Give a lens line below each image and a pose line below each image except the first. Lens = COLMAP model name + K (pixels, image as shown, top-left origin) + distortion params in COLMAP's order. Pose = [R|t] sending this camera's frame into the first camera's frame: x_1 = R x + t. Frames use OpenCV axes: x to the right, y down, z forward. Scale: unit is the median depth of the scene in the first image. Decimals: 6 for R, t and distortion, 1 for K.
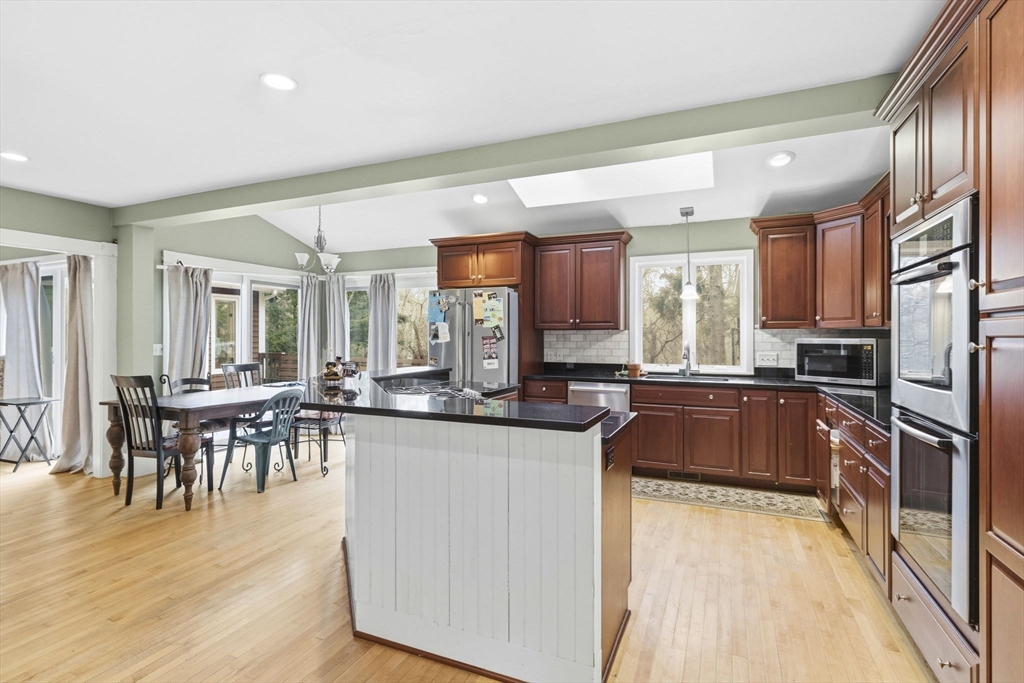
lens RADIAL K [[483.6, 0, 505.9], [0, 483.6, 334.4], [0, 0, 1]] dist [-0.003234, -0.001176]
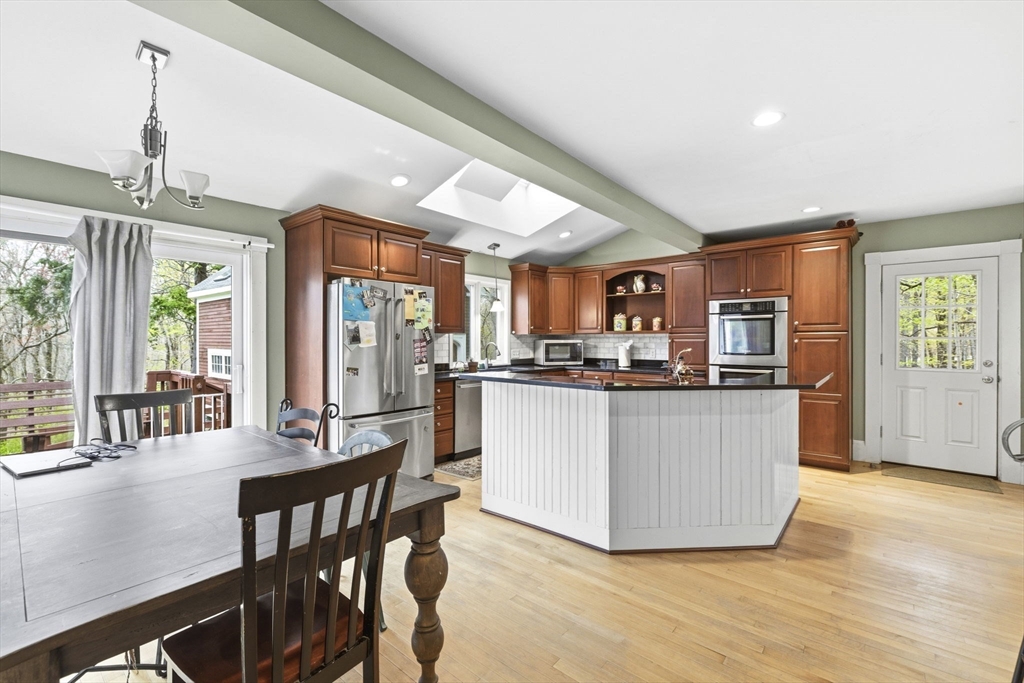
lens RADIAL K [[451.6, 0, 489.9], [0, 451.6, 340.8], [0, 0, 1]] dist [-0.002392, -0.000137]
pose [[0.293931, -0.004484, 0.955816, -0.827908], [-0.001957, 0.999984, 0.005293, 0.002642], [-0.955825, -0.003426, 0.293918, 0.639538]]
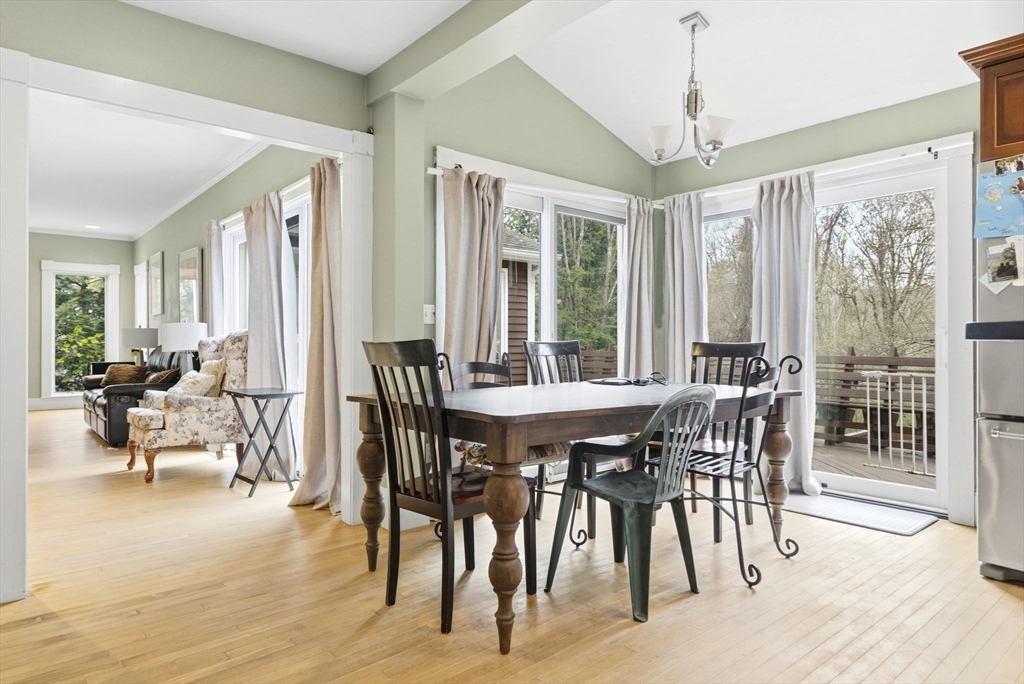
lens RADIAL K [[599.4, 0, 515.0], [0, 599.4, 337.6], [0, 0, 1]] dist [-0.000945, -0.000384]
pose [[0.901686, -0.000514, -0.432390, -0.324814], [0.000023, 0.999999, -0.001140, 0.064702], [0.432391, 0.001018, 0.901686, 0.403779]]
